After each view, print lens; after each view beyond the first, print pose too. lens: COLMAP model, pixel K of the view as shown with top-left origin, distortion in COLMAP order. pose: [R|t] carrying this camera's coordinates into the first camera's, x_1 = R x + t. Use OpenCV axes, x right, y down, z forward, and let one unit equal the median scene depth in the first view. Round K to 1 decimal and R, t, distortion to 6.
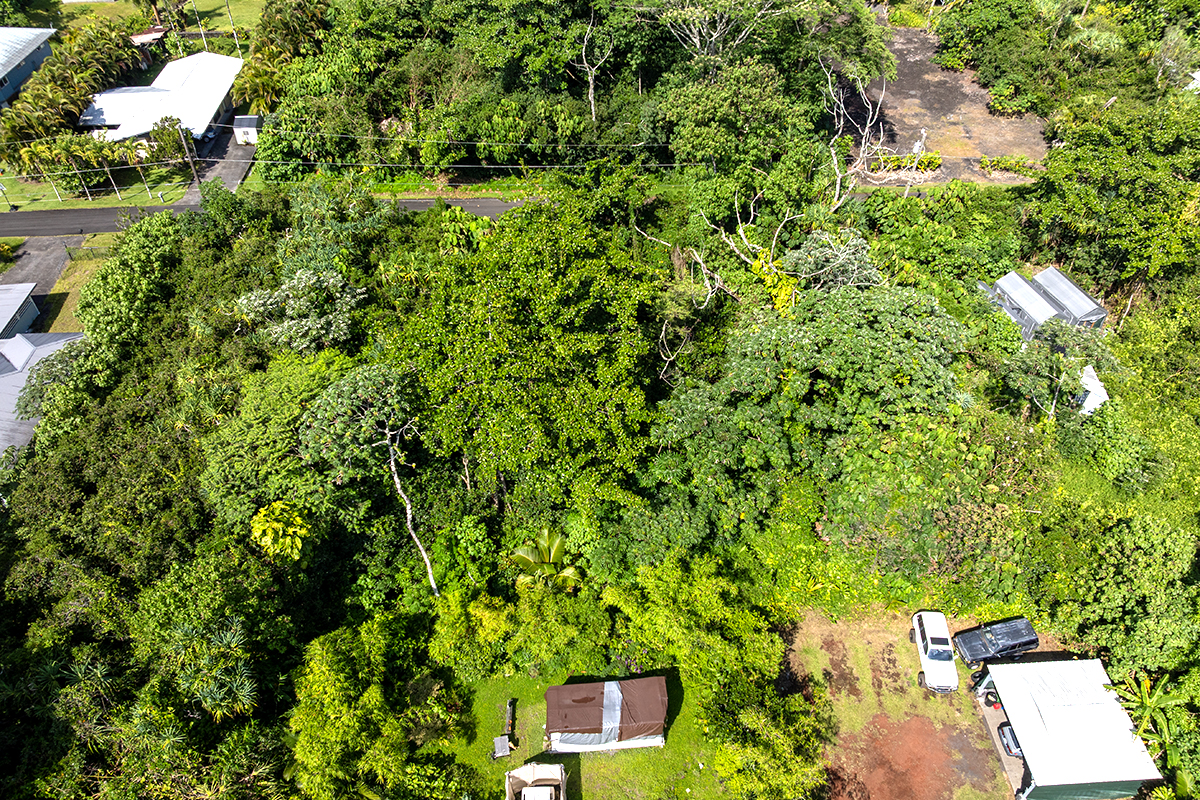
lens RADIAL K [[843.5, 0, 600.3], [0, 843.5, 397.6], [0, 0, 1]] dist [0.002955, 0.002095]
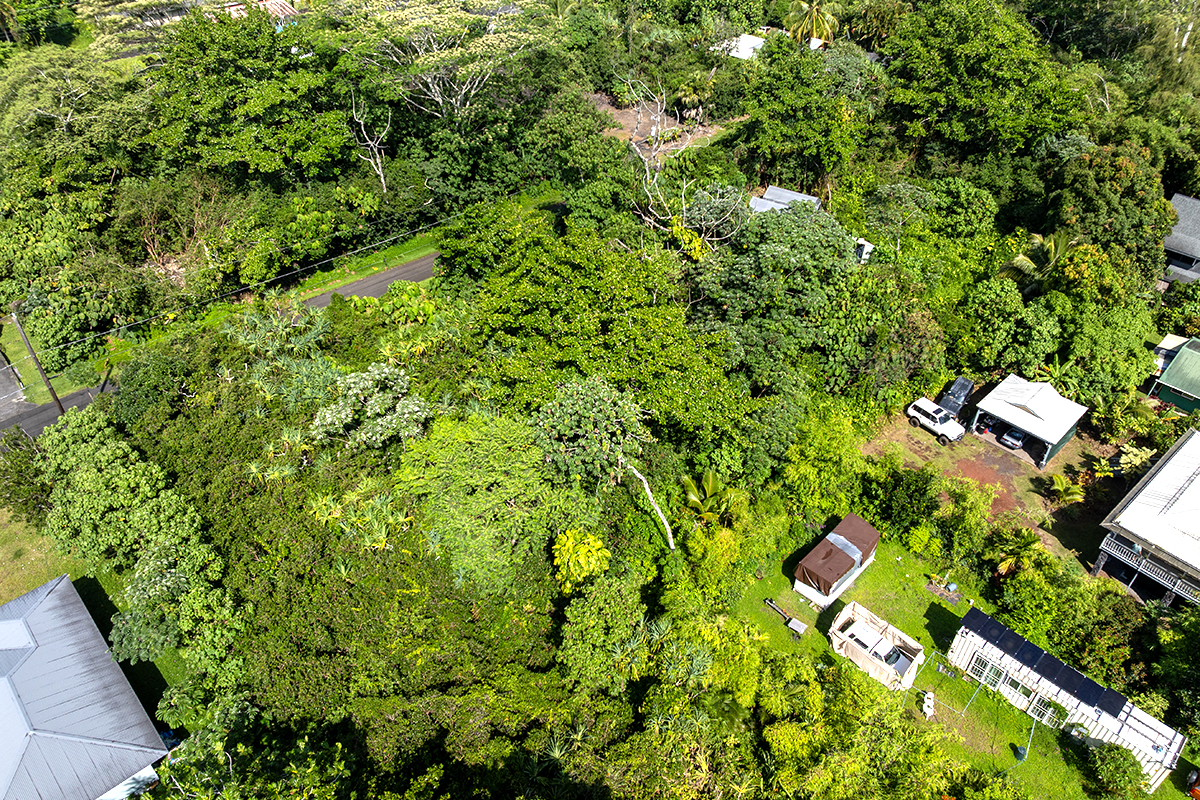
lens RADIAL K [[843.5, 0, 601.9], [0, 843.5, 401.9], [0, 0, 1]] dist [0.002955, 0.002095]
pose [[0.763544, -0.406827, 0.501490, -0.484370], [0.446554, 0.893622, 0.045036, -0.027020], [-0.466465, 0.189555, 0.863990, 0.024639]]
